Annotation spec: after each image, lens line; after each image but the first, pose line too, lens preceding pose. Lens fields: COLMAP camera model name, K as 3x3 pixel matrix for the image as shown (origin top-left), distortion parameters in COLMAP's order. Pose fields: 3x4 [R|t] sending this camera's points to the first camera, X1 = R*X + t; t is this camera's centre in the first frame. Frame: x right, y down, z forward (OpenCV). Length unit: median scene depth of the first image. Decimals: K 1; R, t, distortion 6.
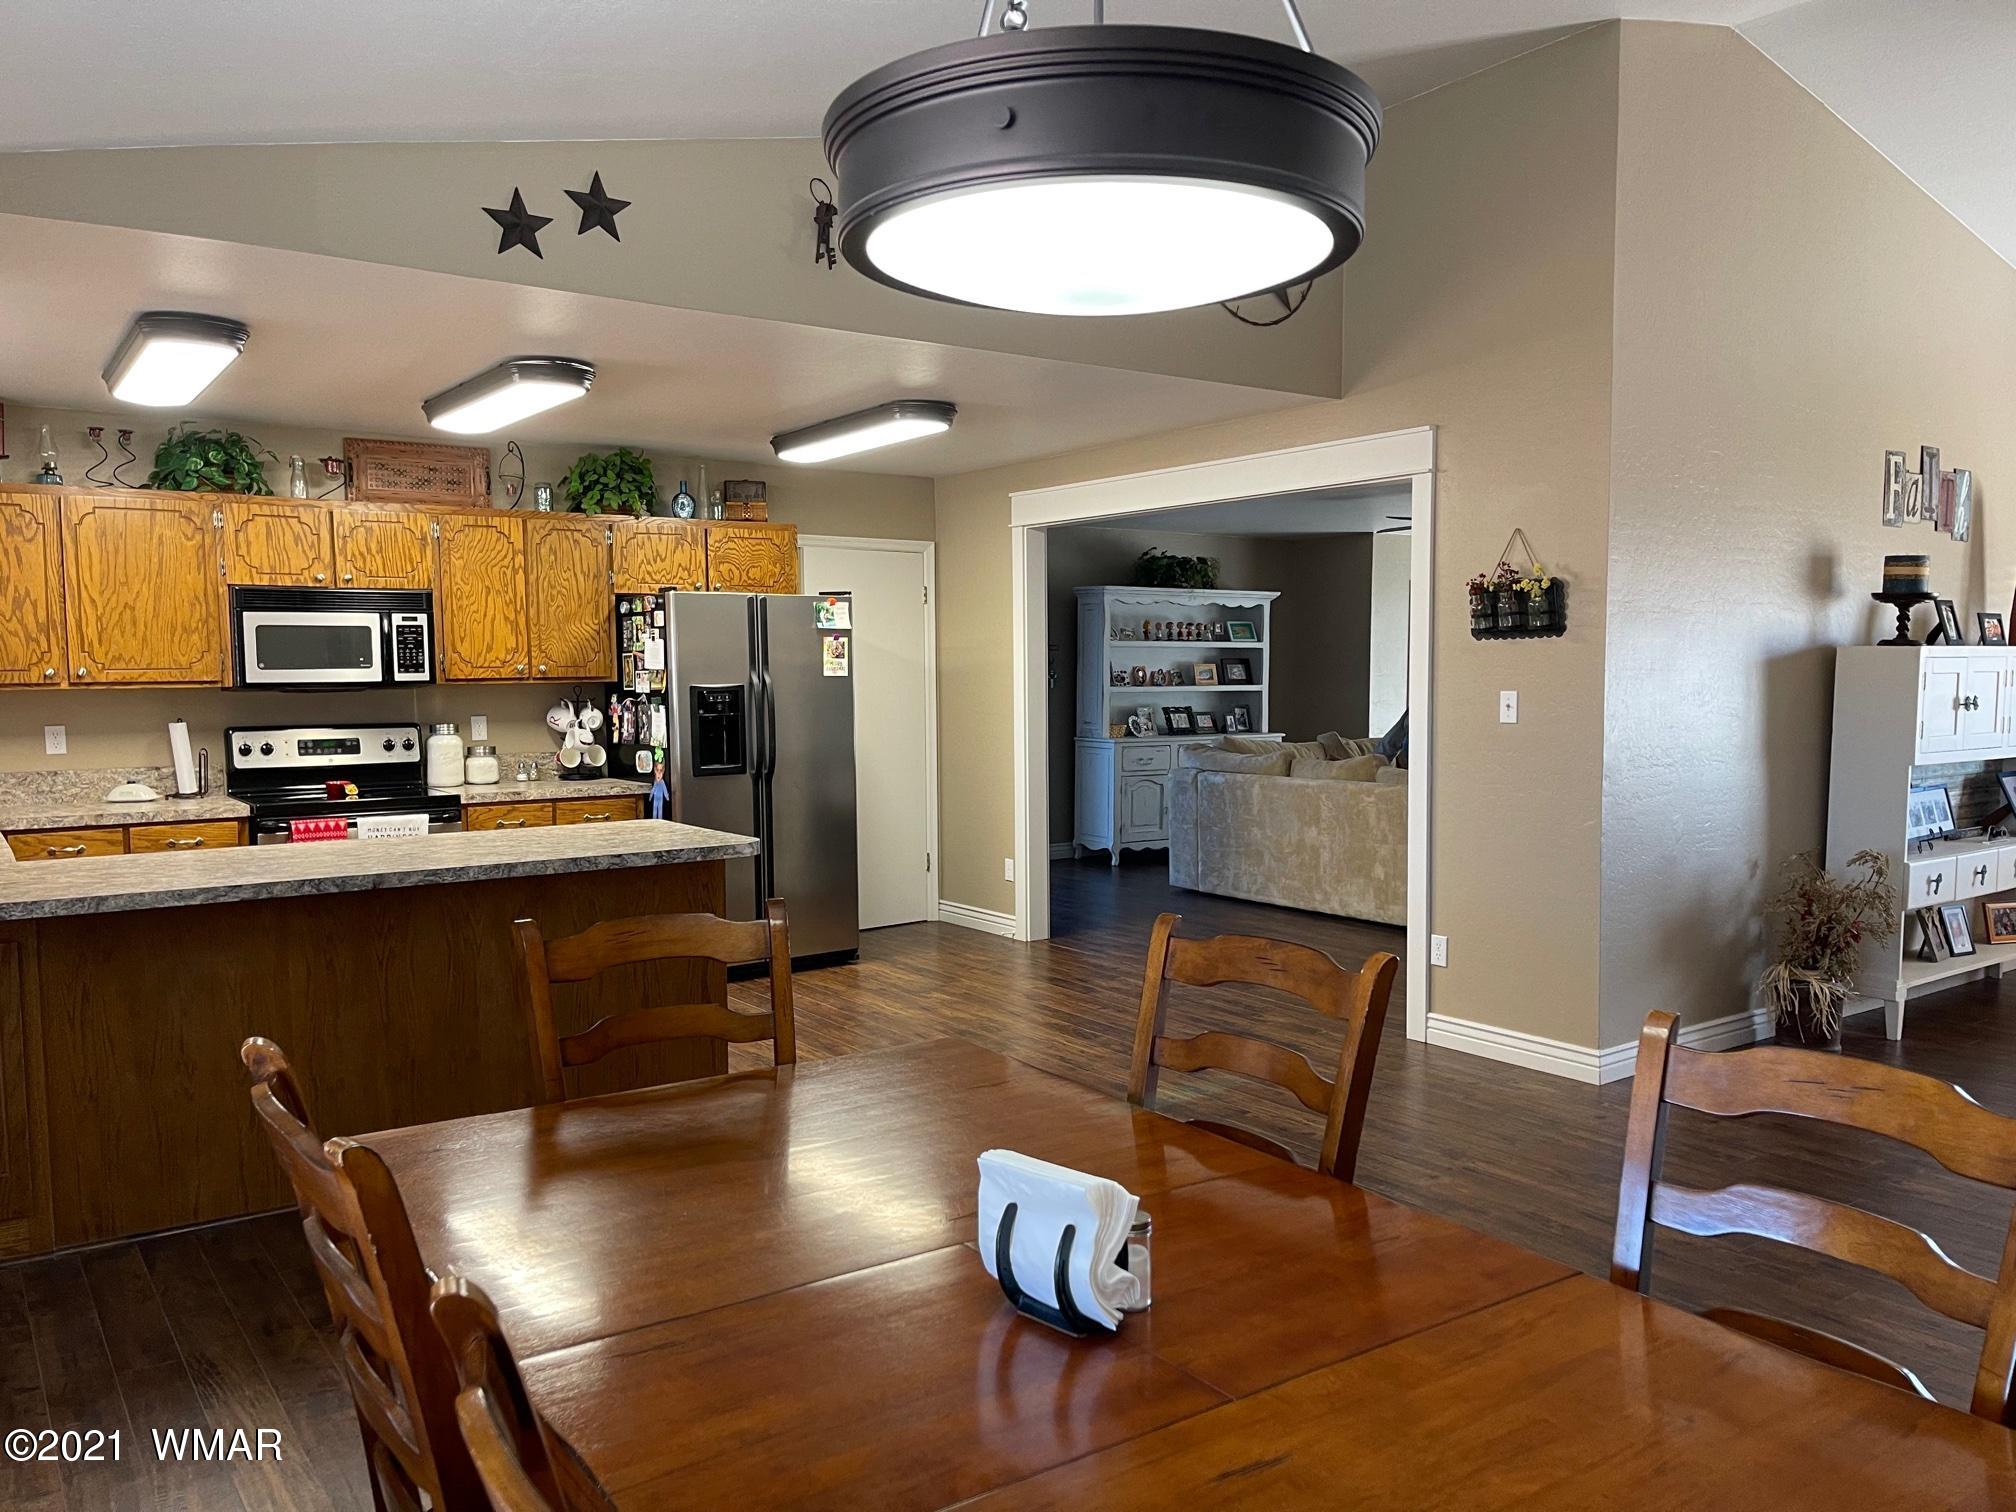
lens RADIAL K [[1534.0, 0, 1008.0], [0, 1534.0, 756.0], [0, 0, 1]] dist [0.102602, -0.170735]
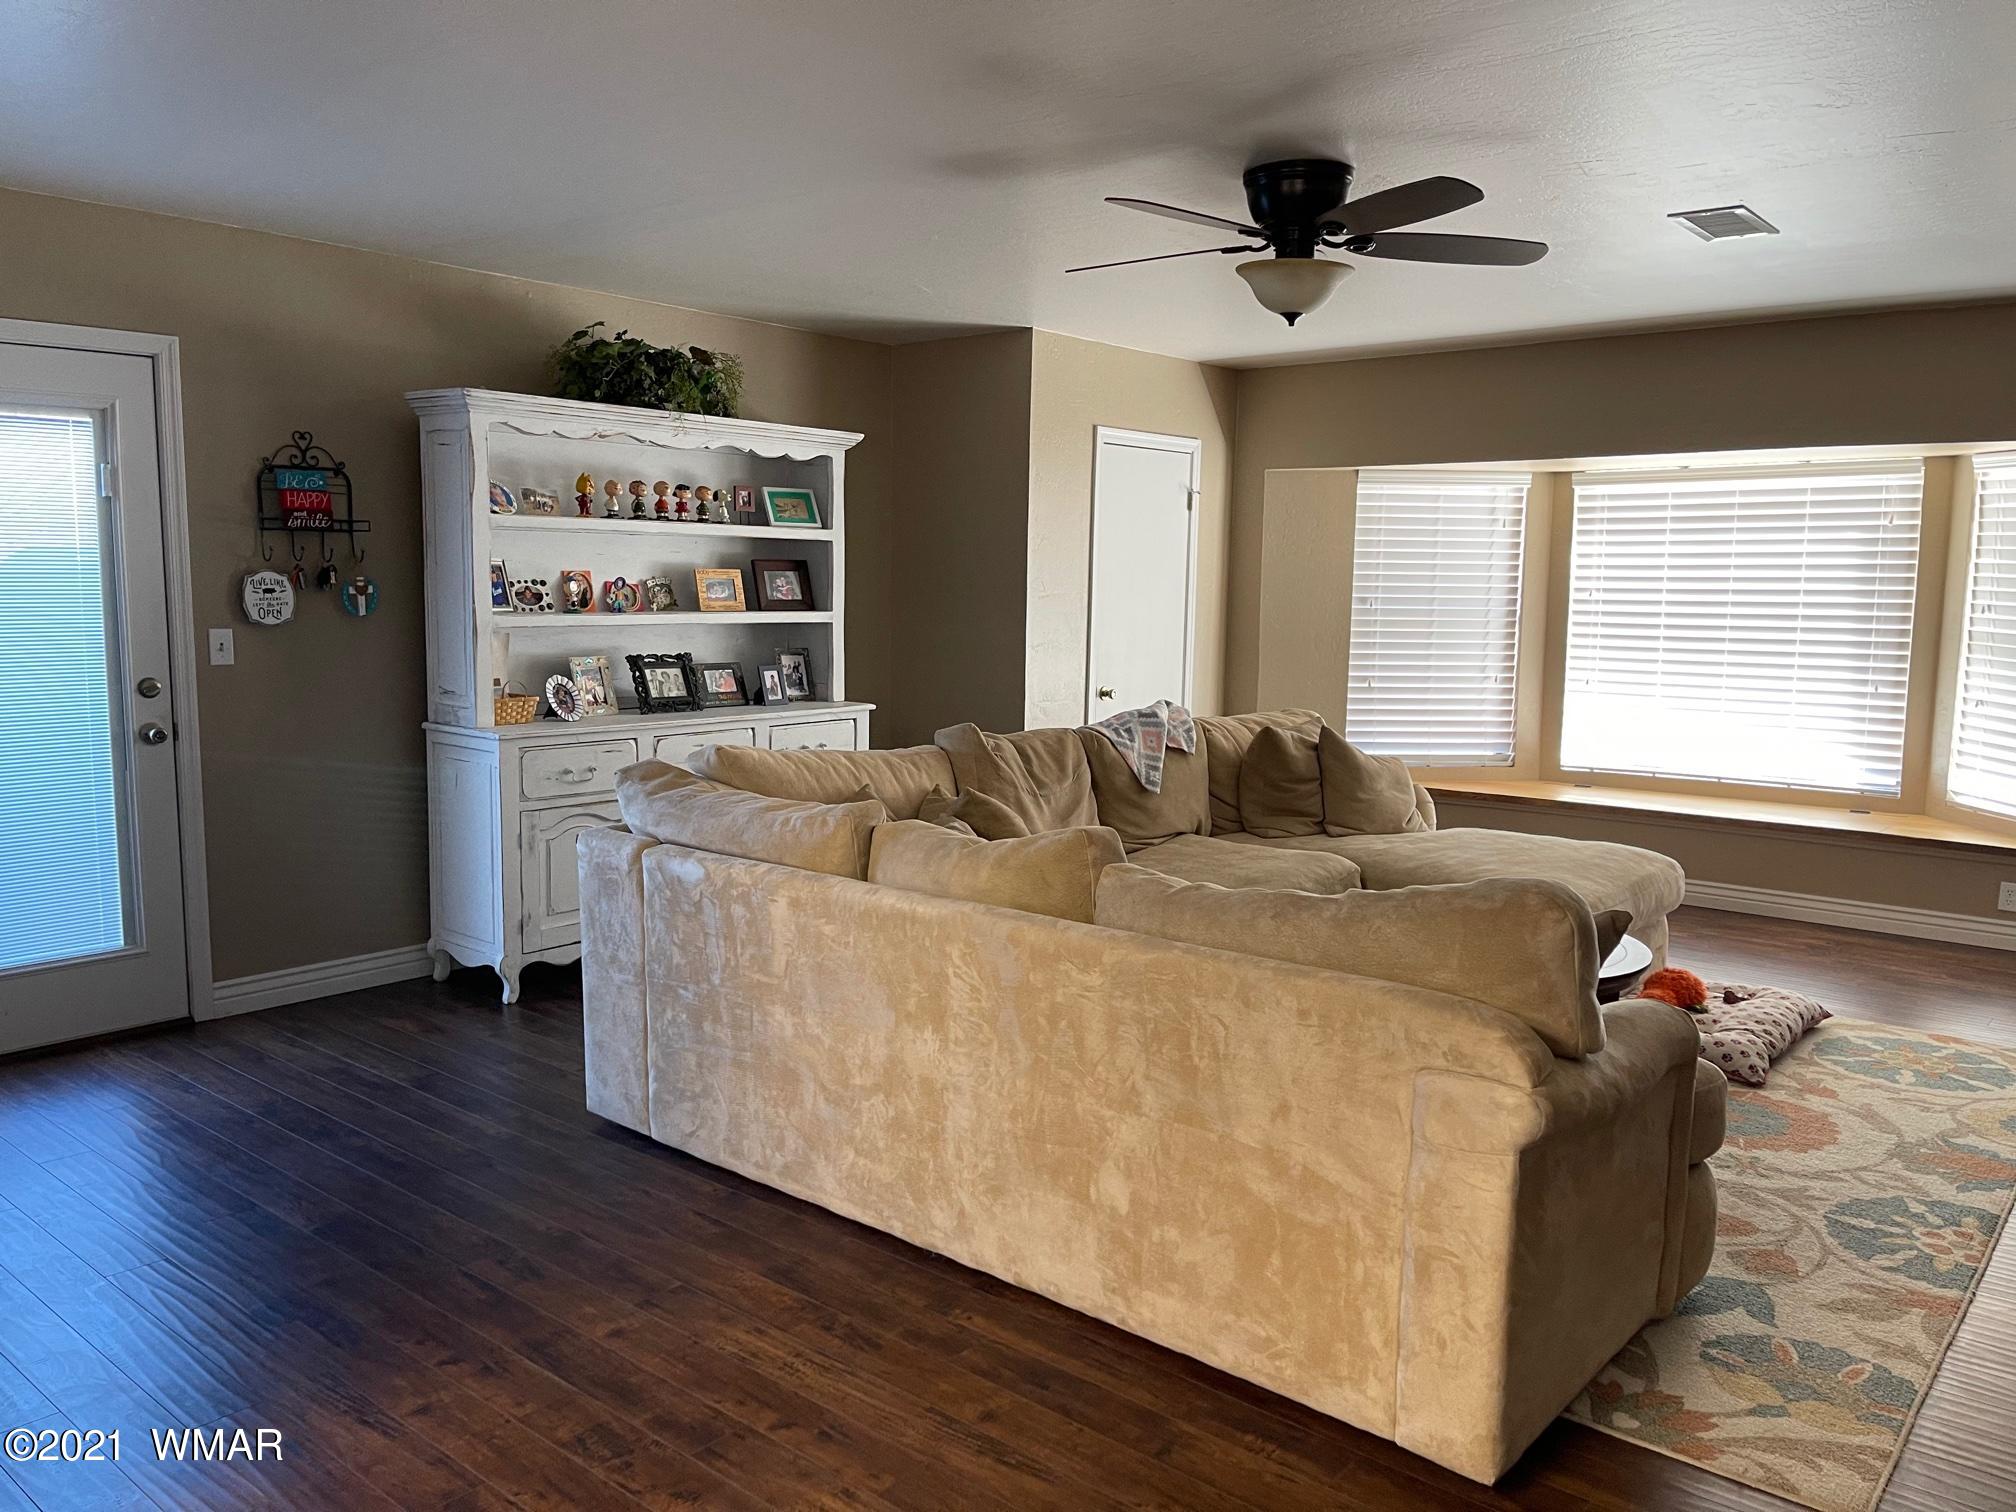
lens RADIAL K [[1534.0, 0, 1008.0], [0, 1534.0, 756.0], [0, 0, 1]] dist [0.102602, -0.170735]
pose [[0.969209, -0.013756, 0.245855, 0.097968], [-0.002054, 0.997952, 0.063935, -0.032013], [-0.246231, -0.062471, 0.967196, 0.495721]]
